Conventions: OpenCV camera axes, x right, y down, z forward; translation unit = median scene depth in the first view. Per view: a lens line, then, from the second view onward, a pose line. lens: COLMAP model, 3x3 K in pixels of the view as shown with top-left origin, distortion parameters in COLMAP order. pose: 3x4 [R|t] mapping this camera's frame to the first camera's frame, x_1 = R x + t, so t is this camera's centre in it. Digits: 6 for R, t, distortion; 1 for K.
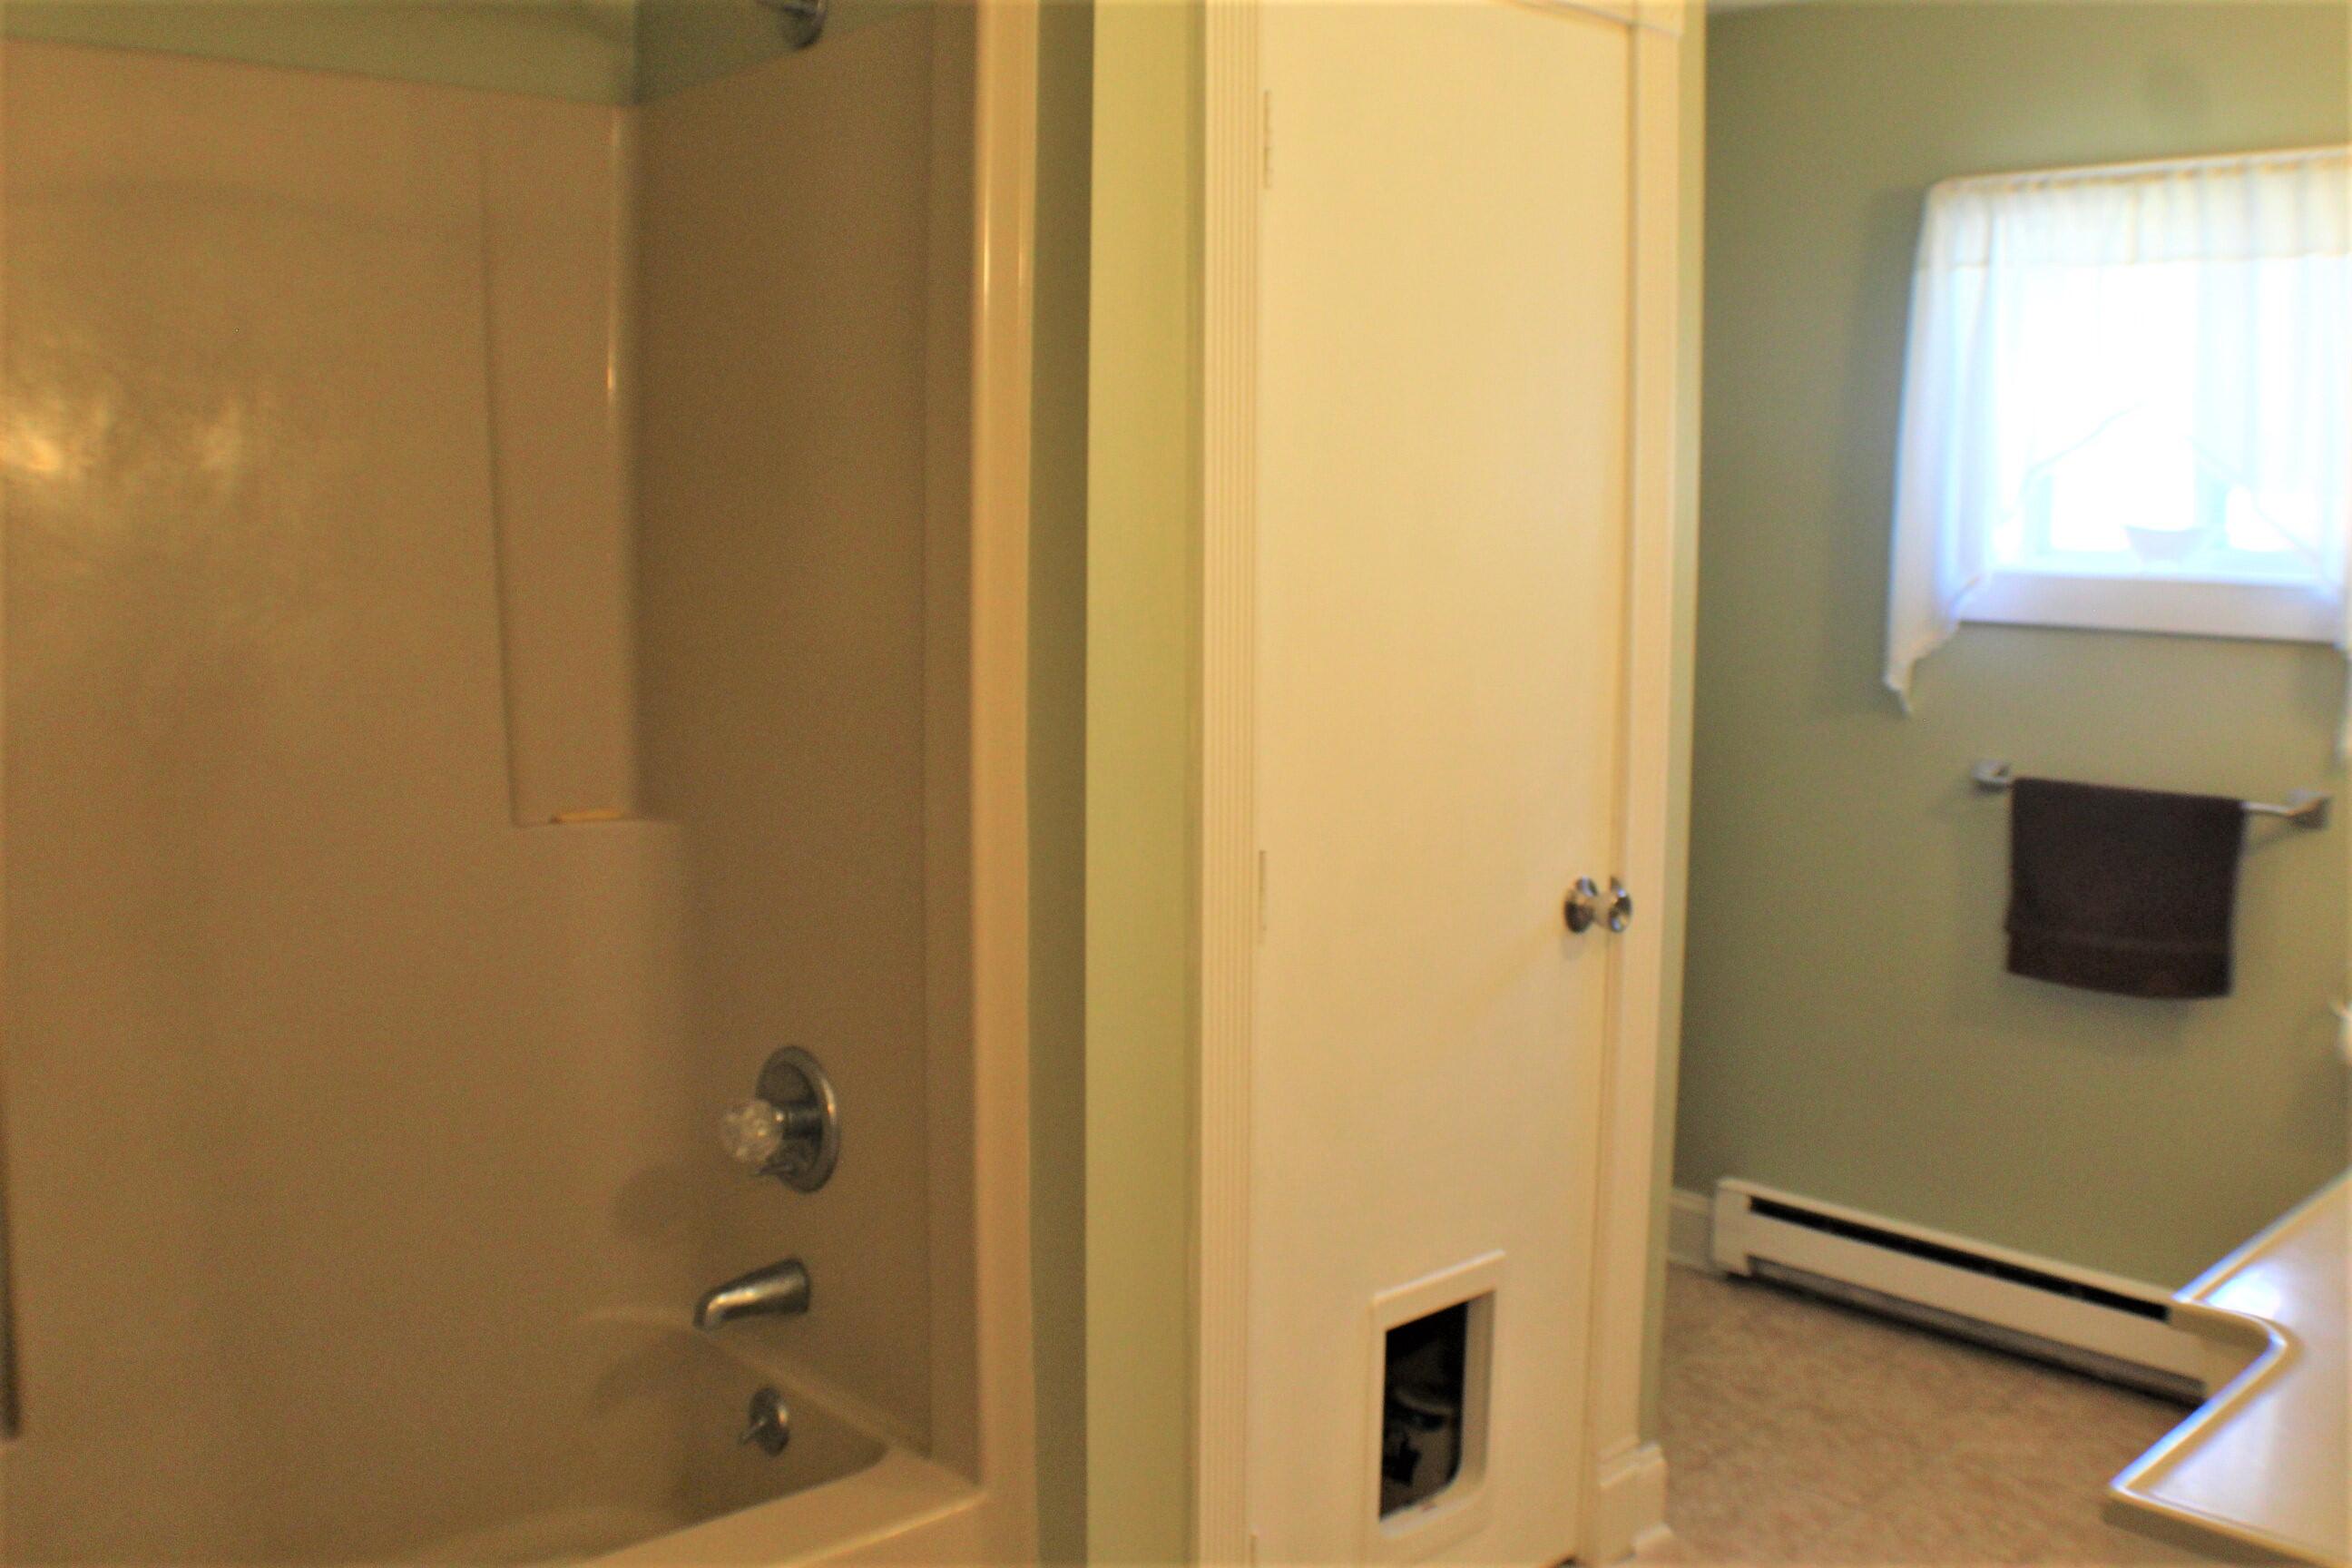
lens RADIAL K [[2062.4, 0, 1176.0], [0, 2062.4, 784.0], [0, 0, 1]] dist [-0.184442, 0.017467]
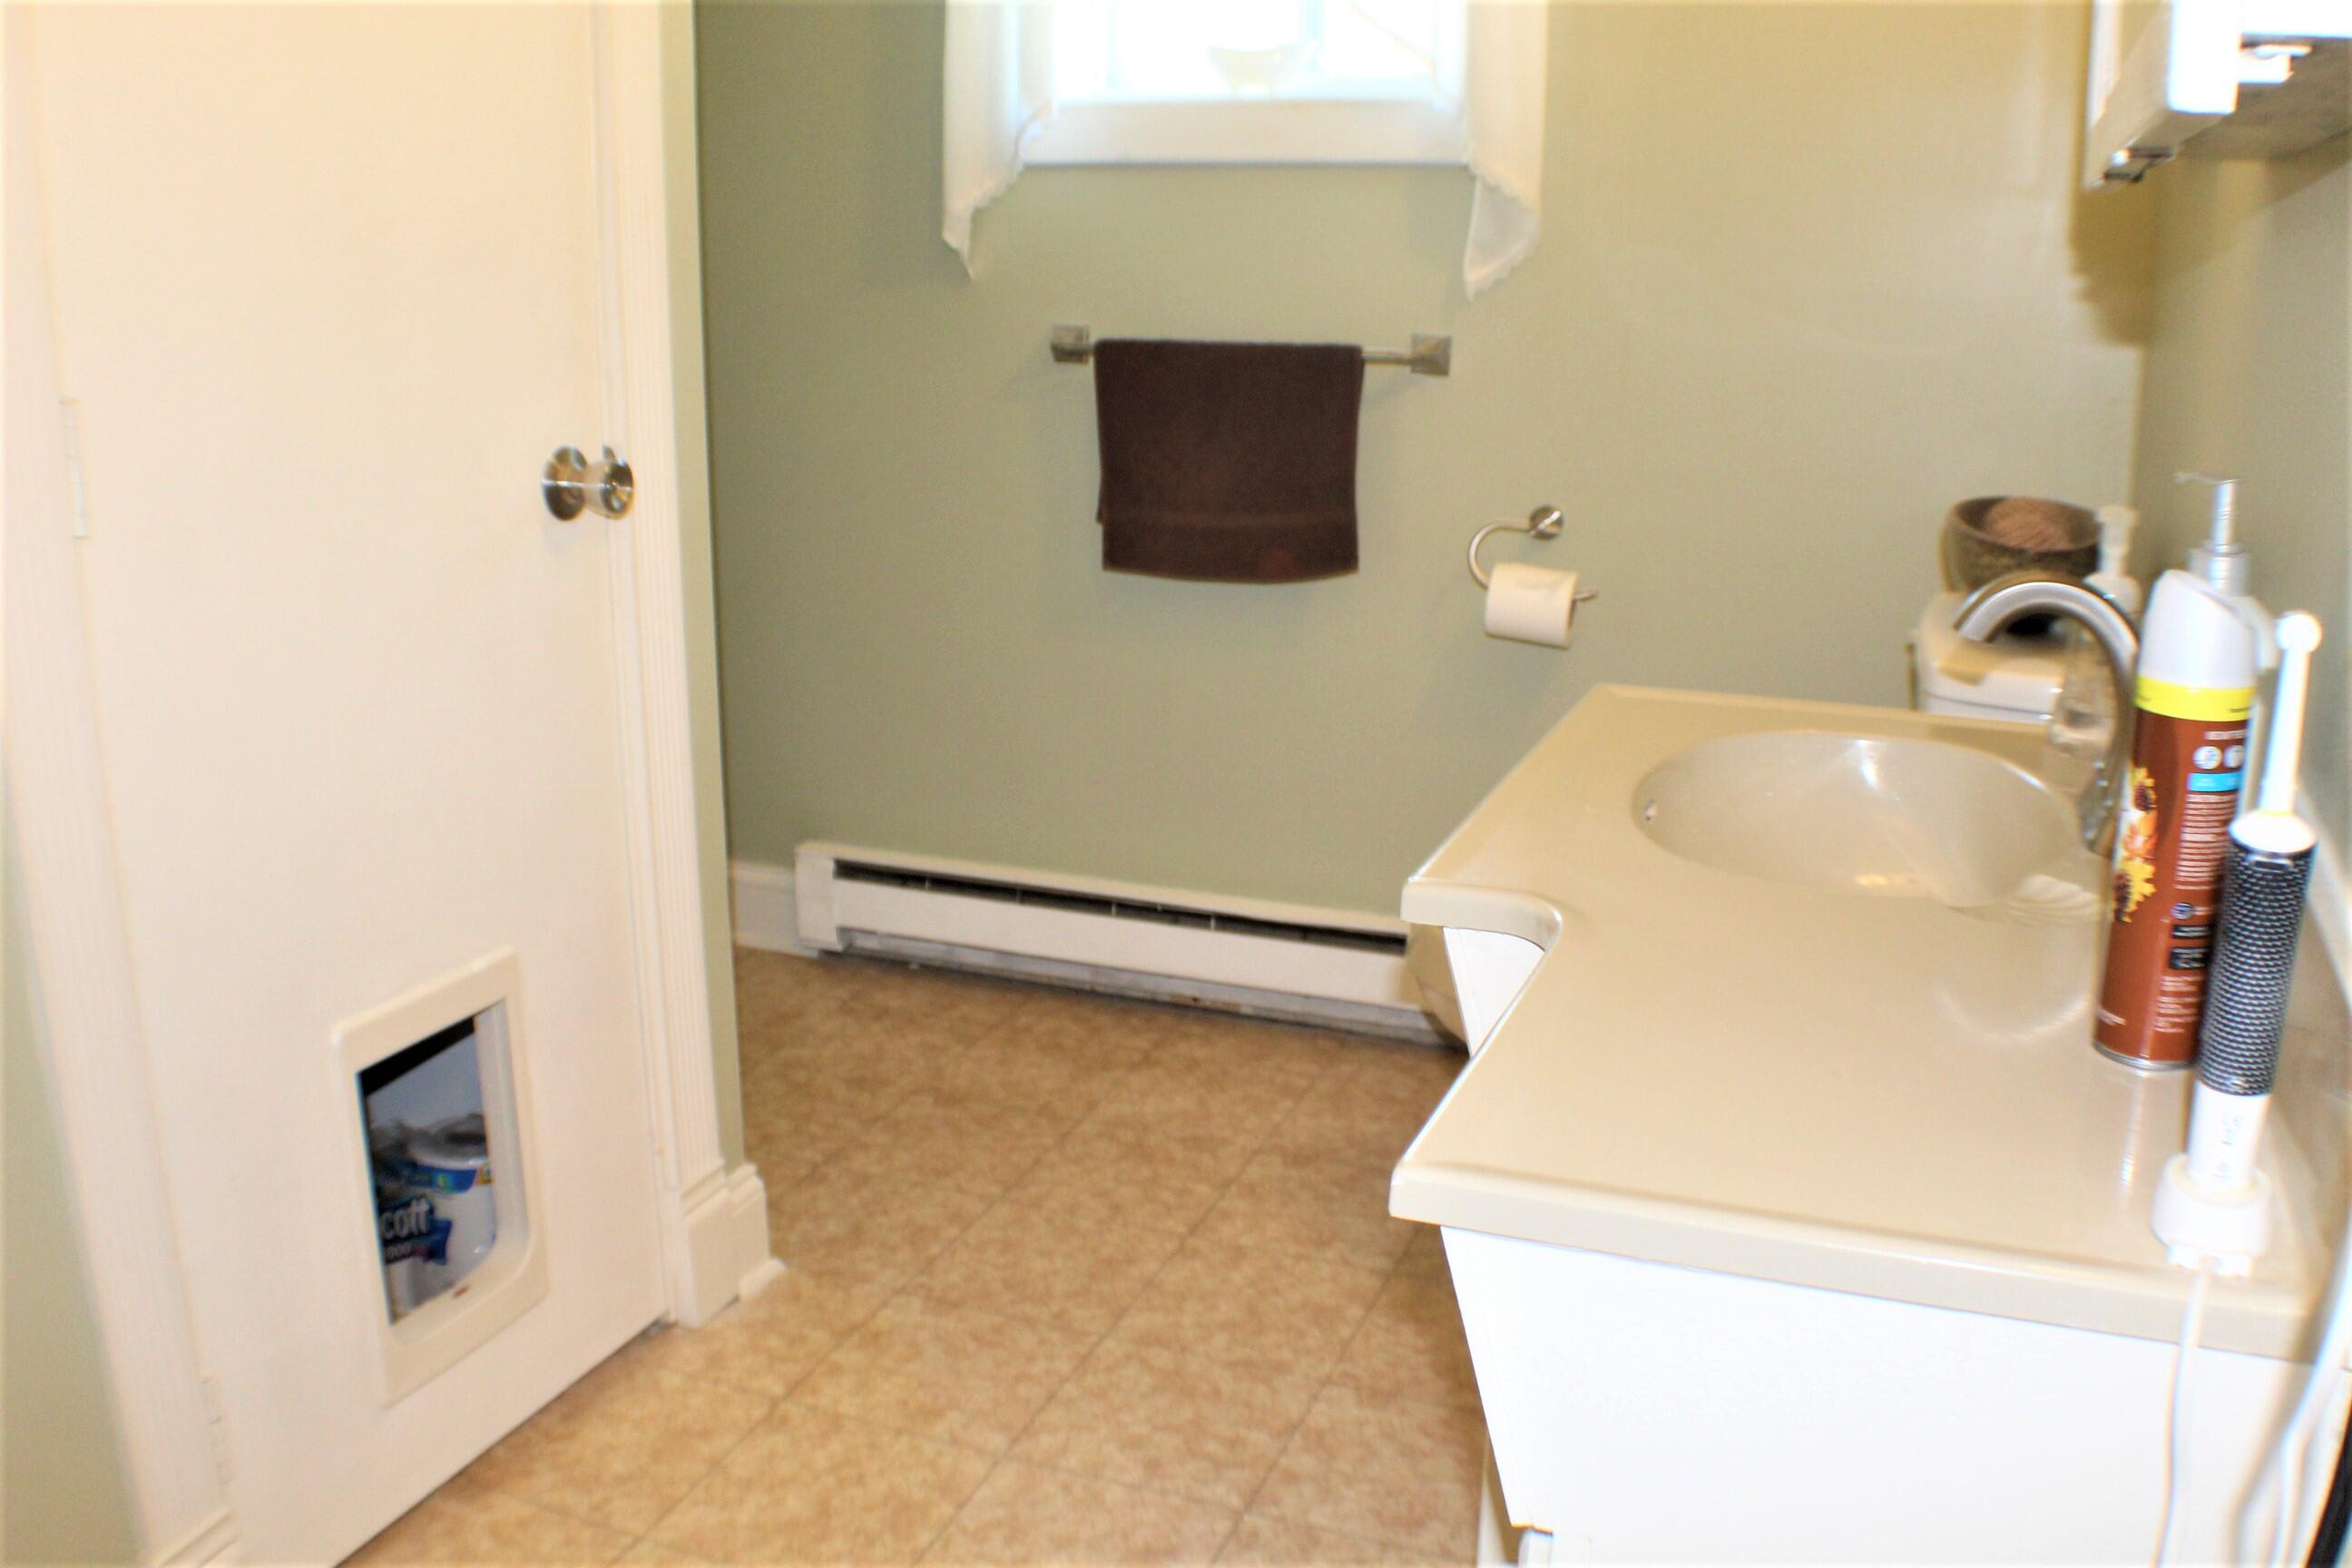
lens RADIAL K [[2062.4, 0, 1176.0], [0, 2062.4, 784.0], [0, 0, 1]] dist [-0.184442, 0.017467]
pose [[0.899705, -0.116924, 0.420547, 0.059698], [0.056758, 0.986613, 0.152881, 0.054658], [-0.432792, -0.113678, 0.894298, 0.181302]]
